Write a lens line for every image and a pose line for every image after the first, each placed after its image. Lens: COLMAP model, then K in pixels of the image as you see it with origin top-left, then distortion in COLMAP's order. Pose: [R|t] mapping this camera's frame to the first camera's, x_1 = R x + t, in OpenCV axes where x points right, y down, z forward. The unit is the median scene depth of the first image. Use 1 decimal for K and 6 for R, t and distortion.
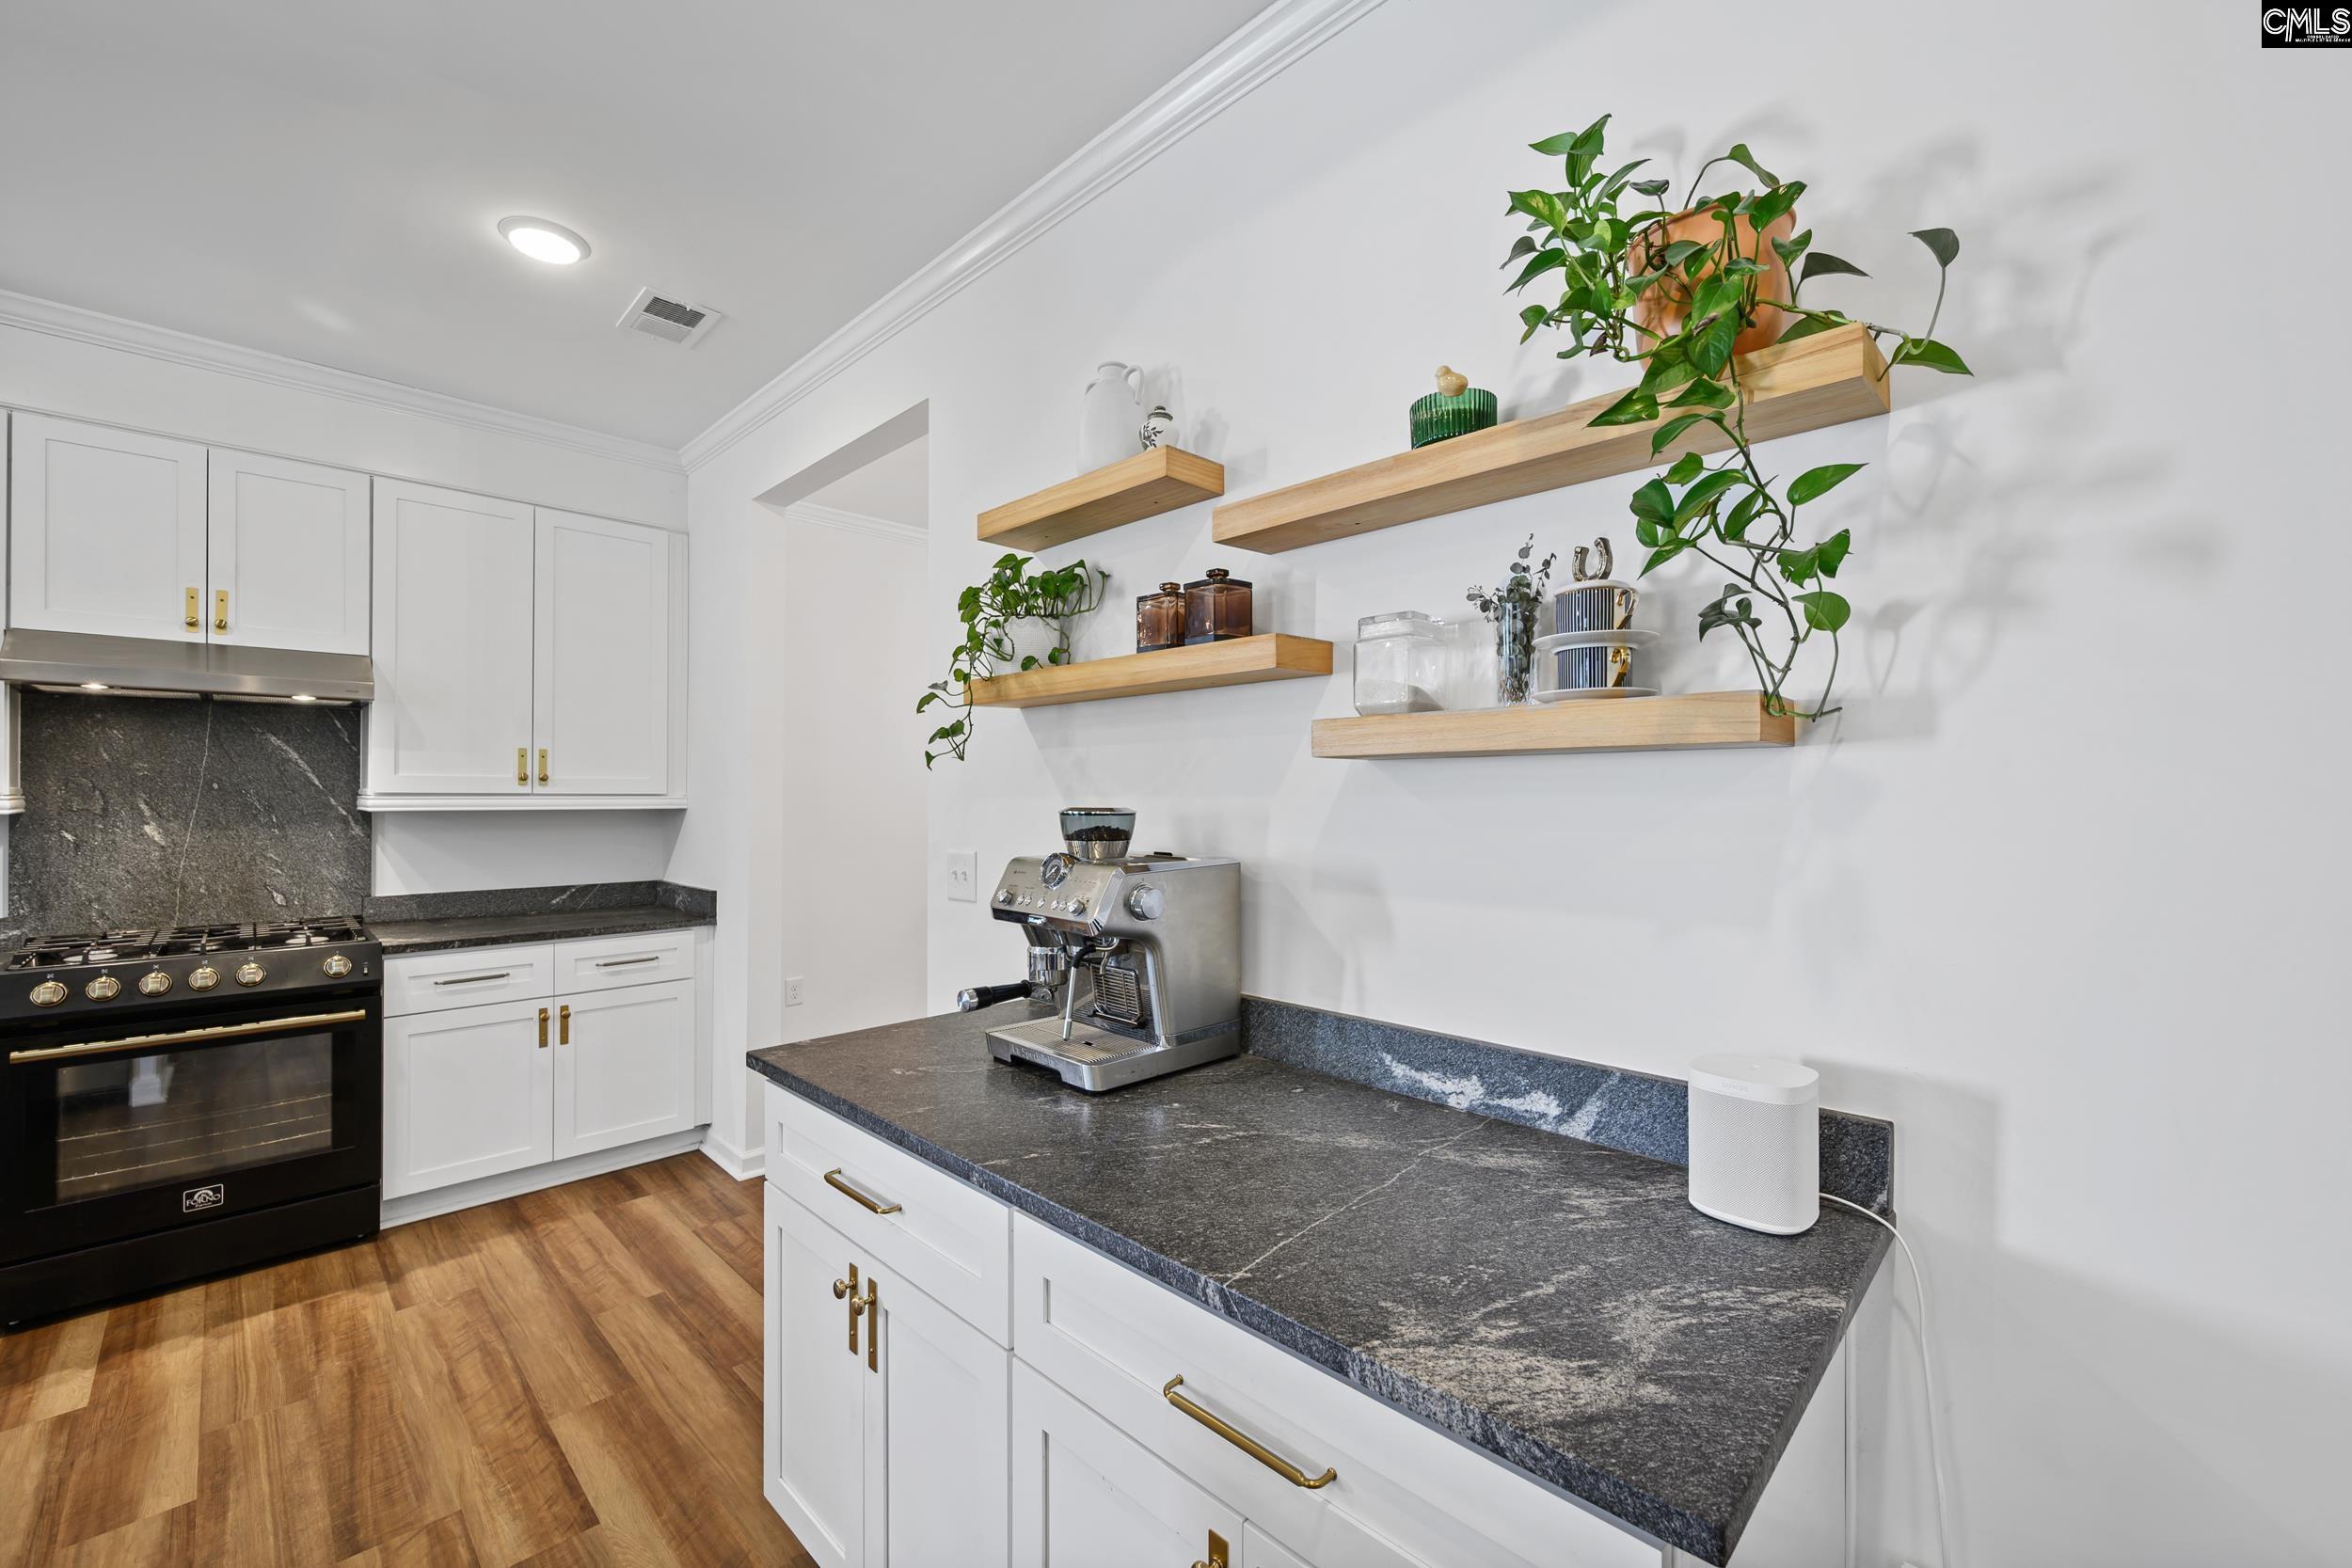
lens RADIAL K [[951.2, 0, 1176.3], [0, 951.2, 796.4], [0, 0, 1]] dist [0.006160, 0.000255]
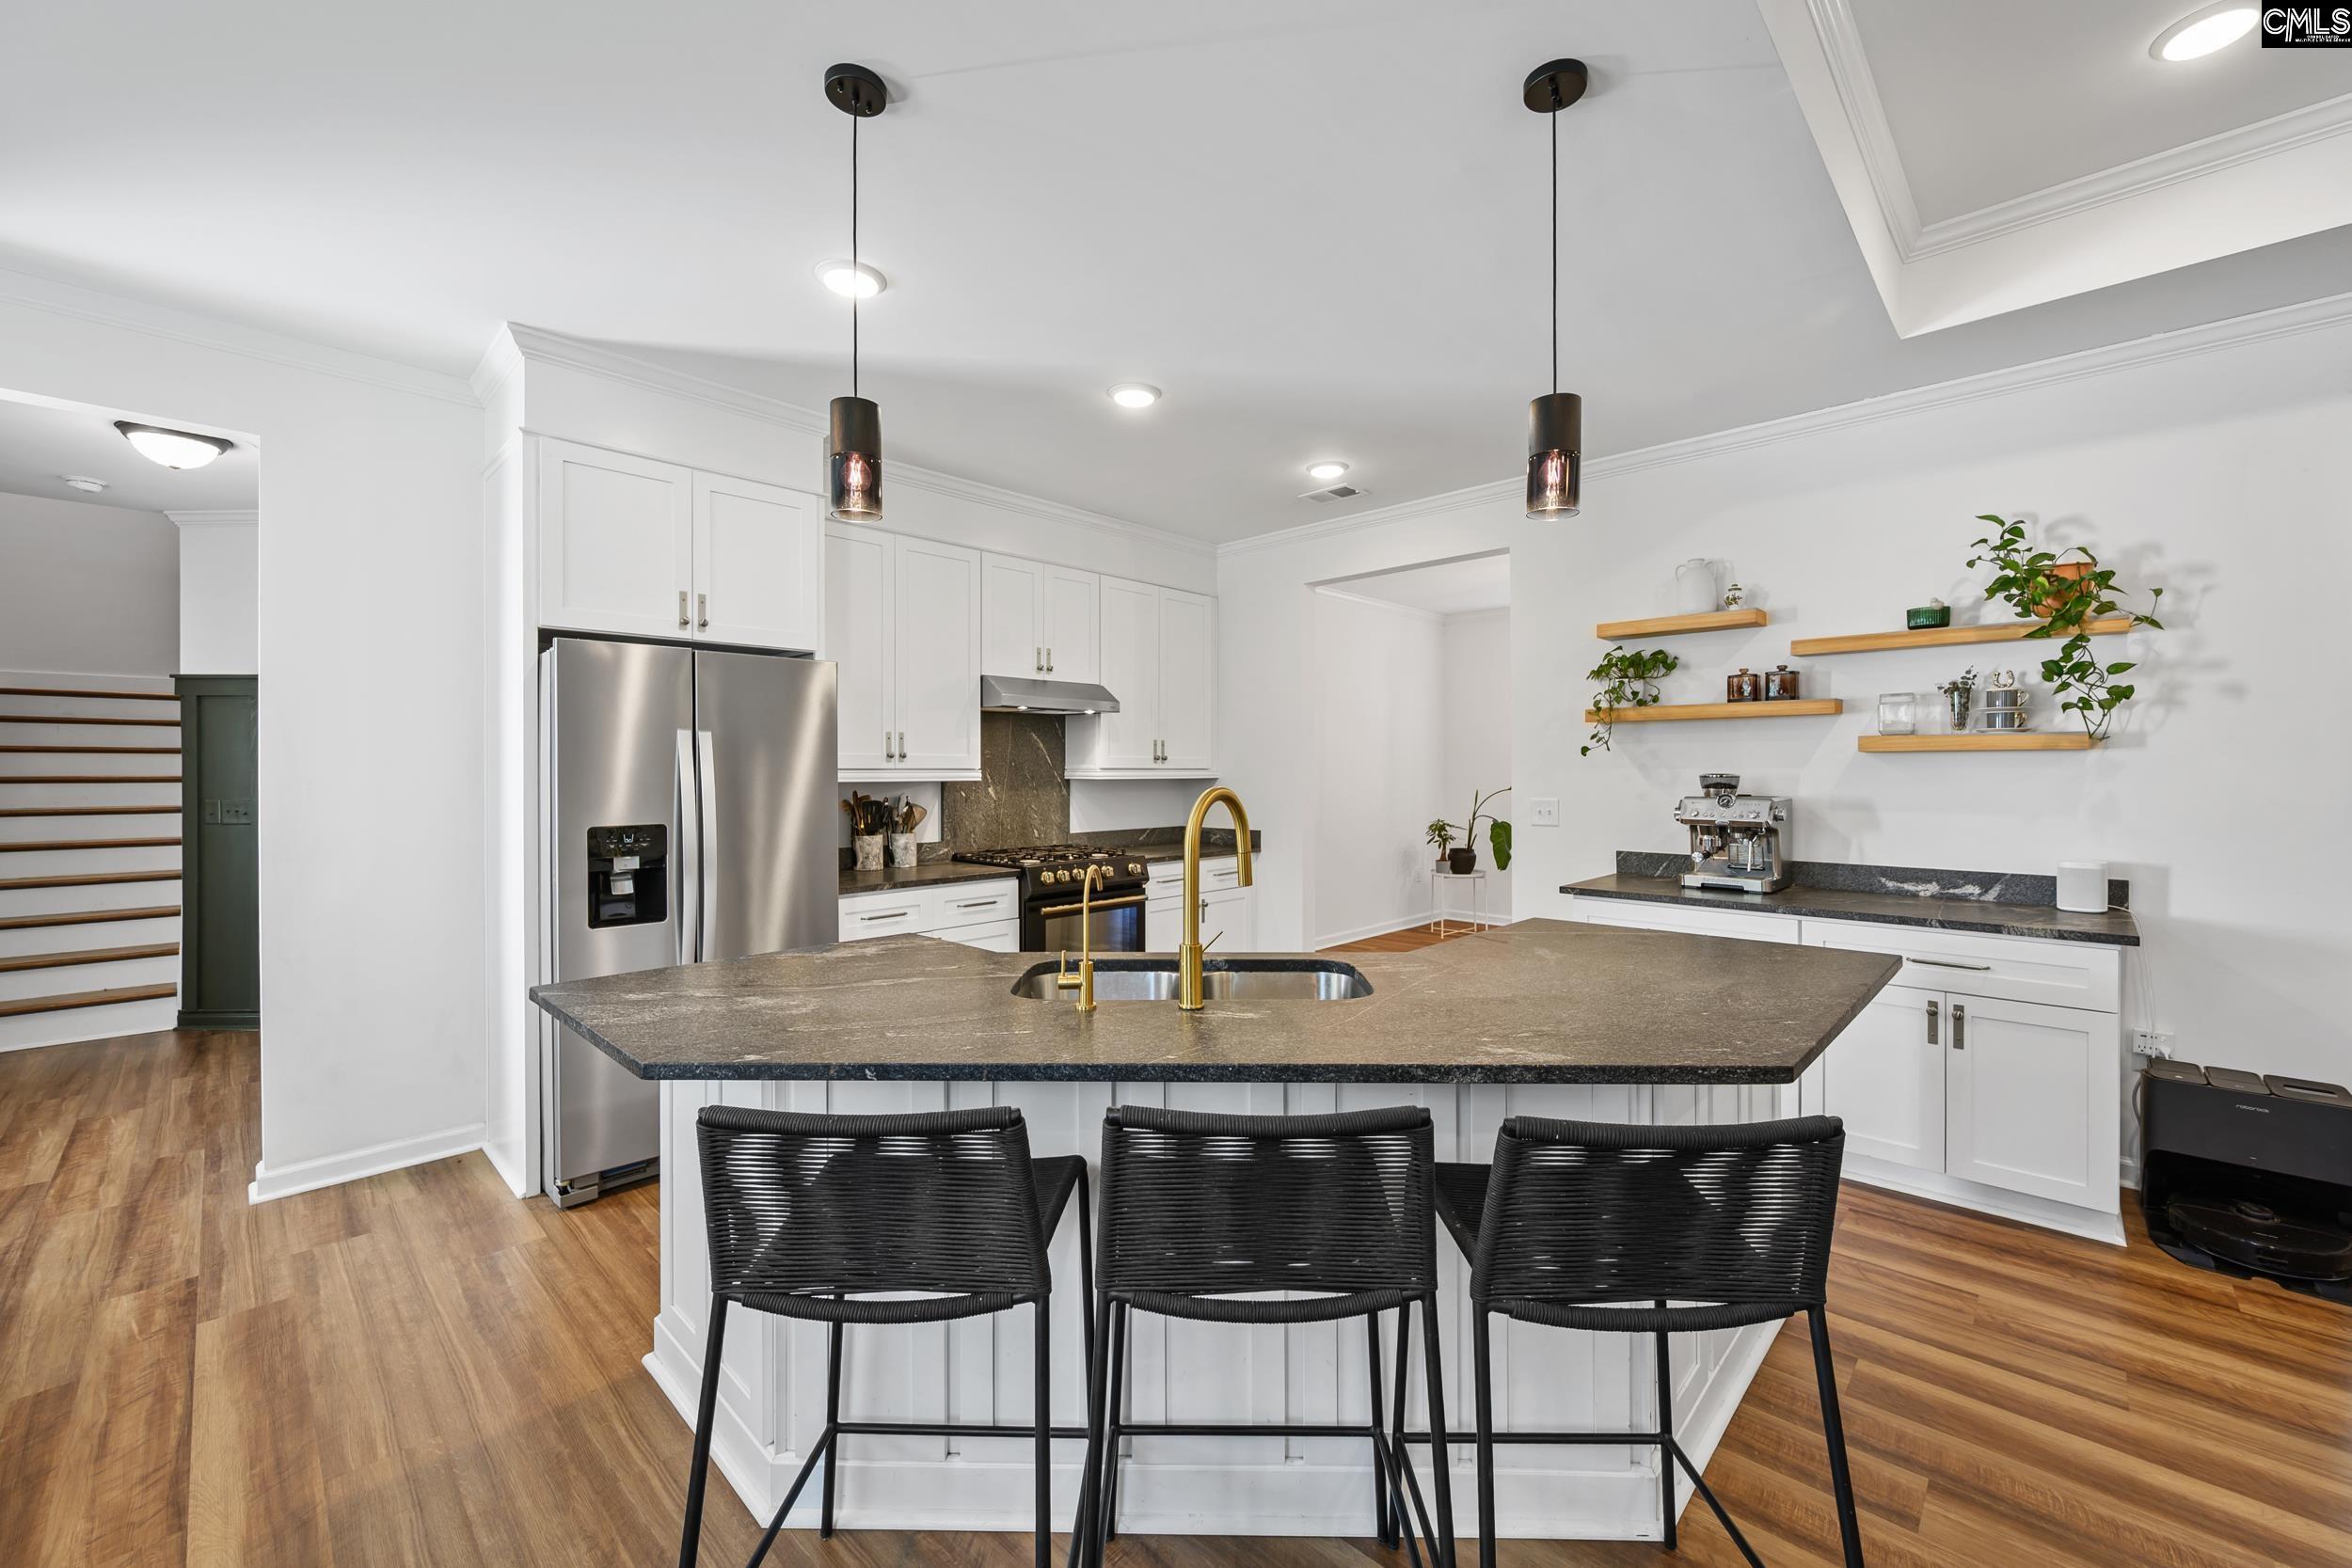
lens RADIAL K [[930.1, 0, 1174.4], [0, 930.1, 780.6], [0, 0, 1]] dist [-0.000558, -0.000444]
pose [[0.999860, -0.002867, 0.016480, -1.348652], [0.002674, 0.999928, 0.011720, -0.000820], [-0.016512, -0.011674, 0.999796, -1.088402]]
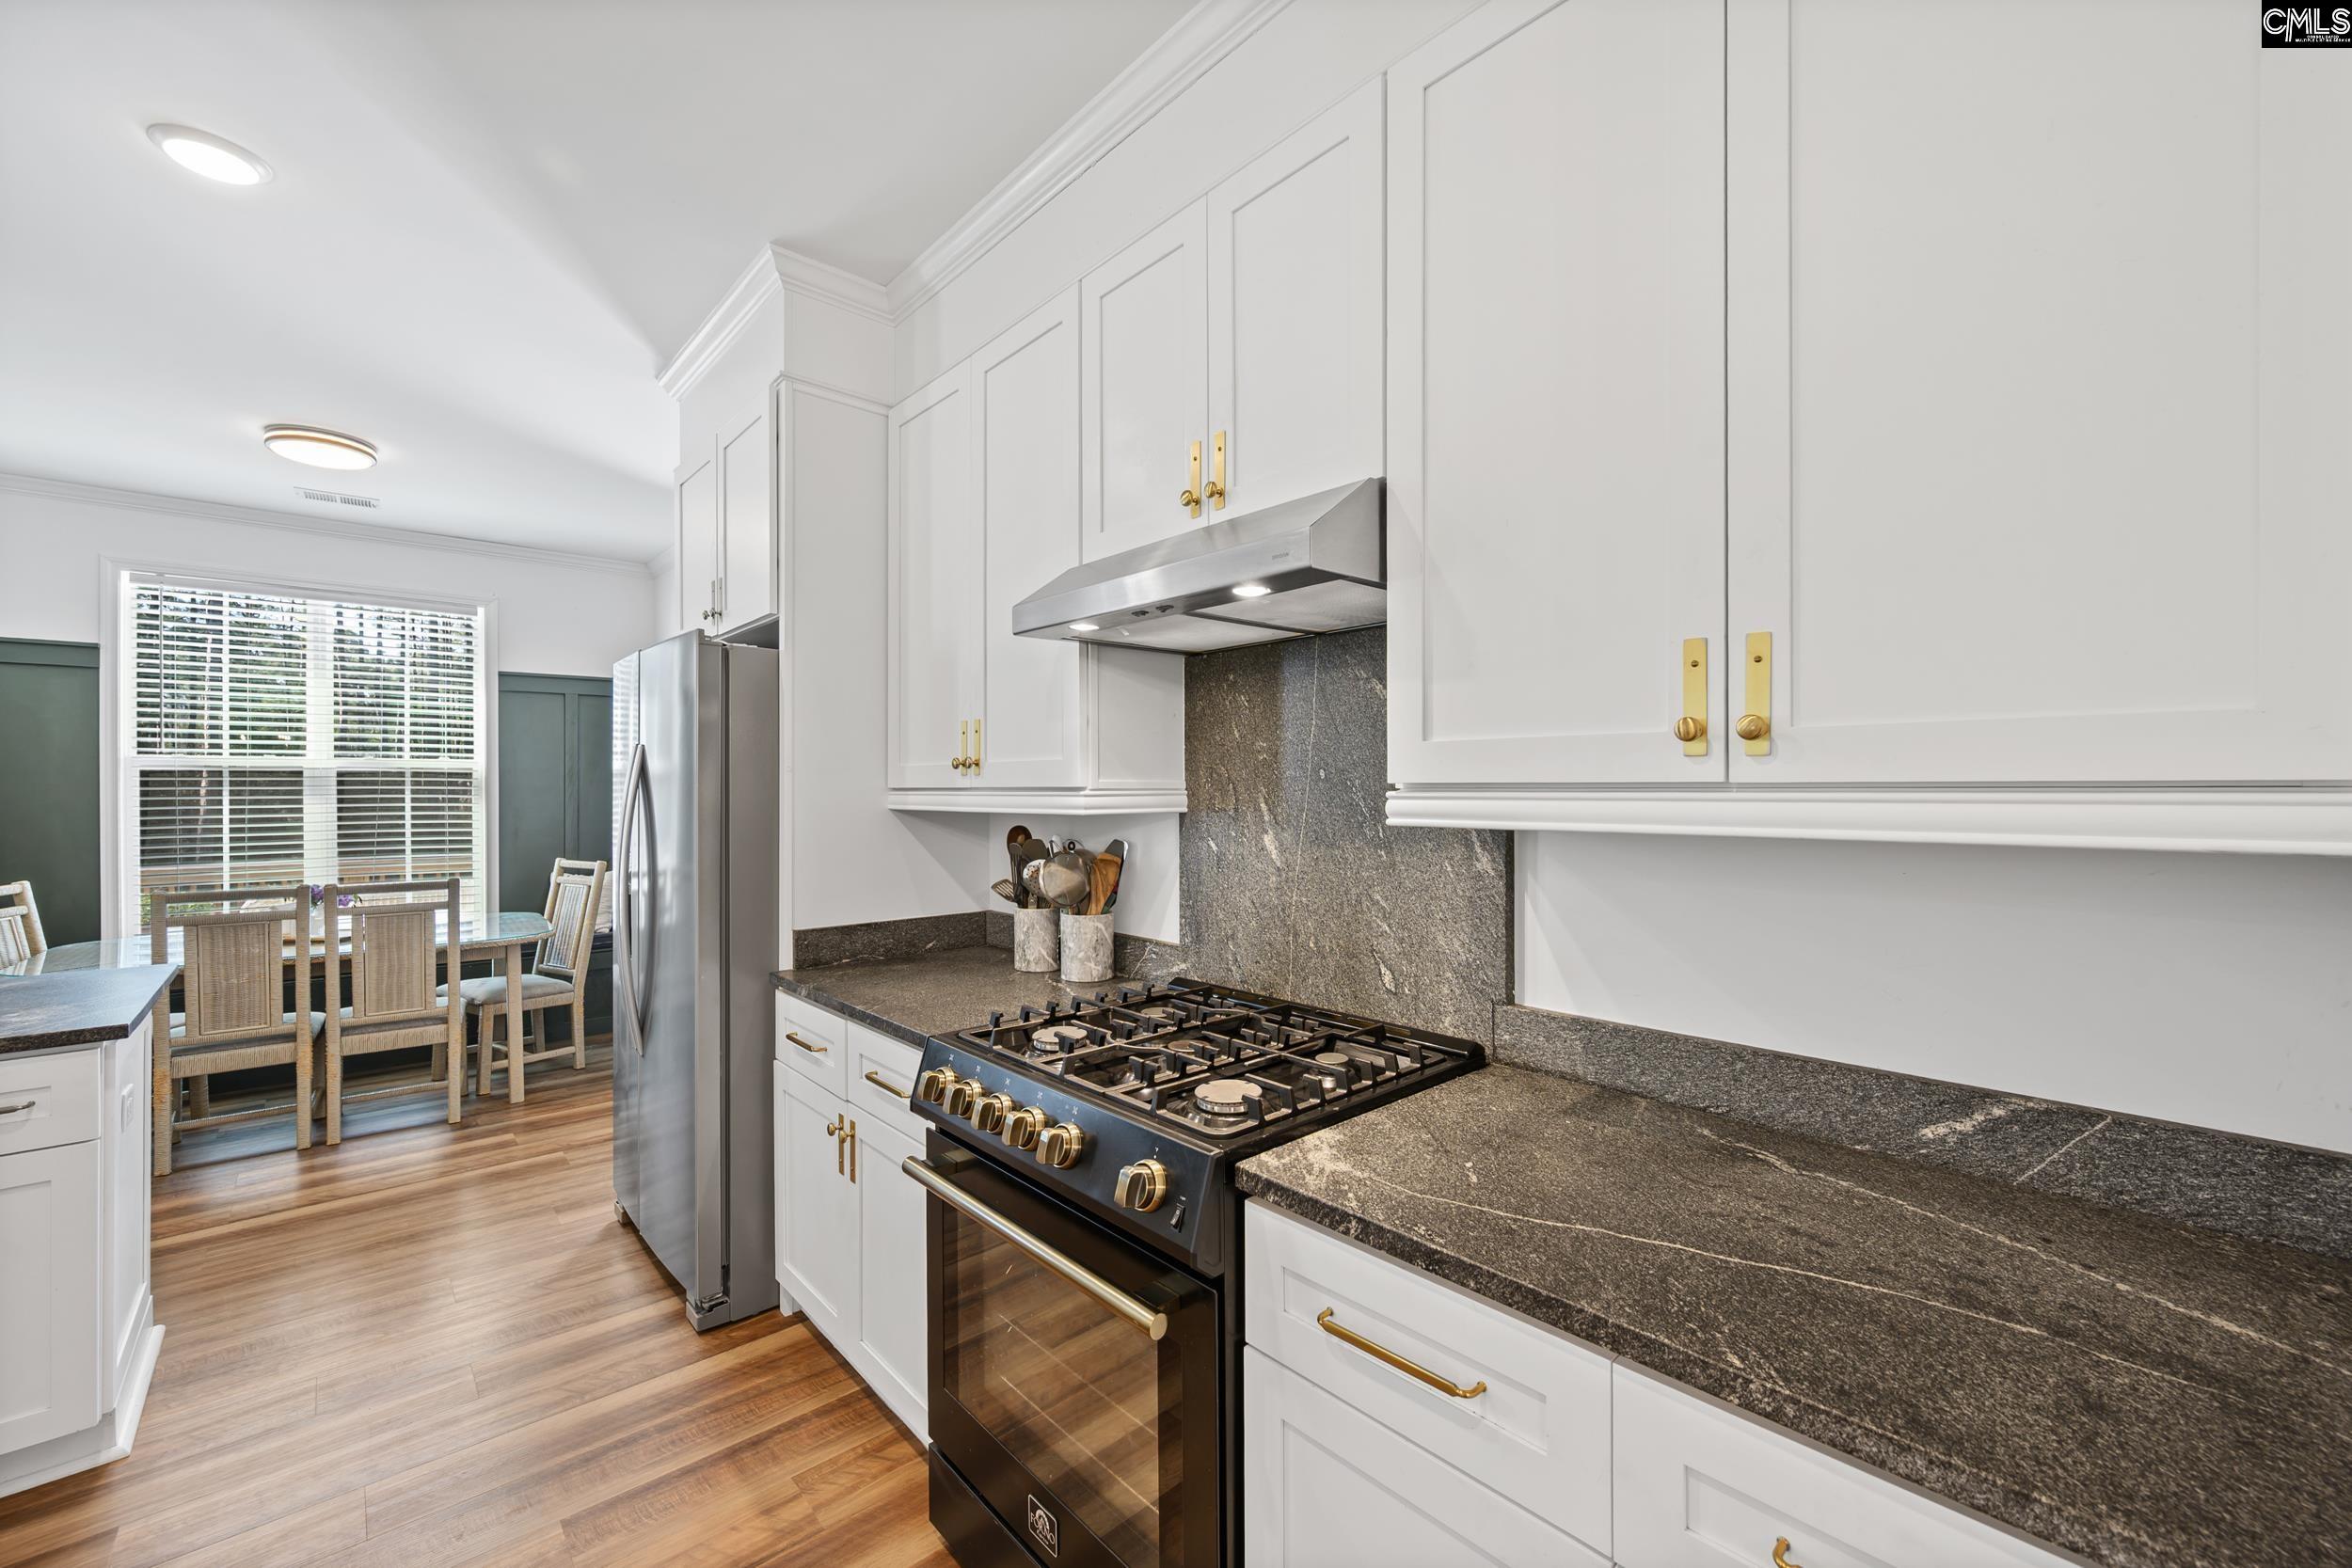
lens RADIAL K [[930.5, 0, 1175.1], [0, 930.5, 791.6], [0, 0, 1]] dist [-0.000903, -0.000382]
pose [[-0.038918, 0.001873, -0.999241, -0.740840], [0.001349, 0.999997, 0.001822, -0.001944], [0.999242, -0.001277, -0.038920, 1.666064]]
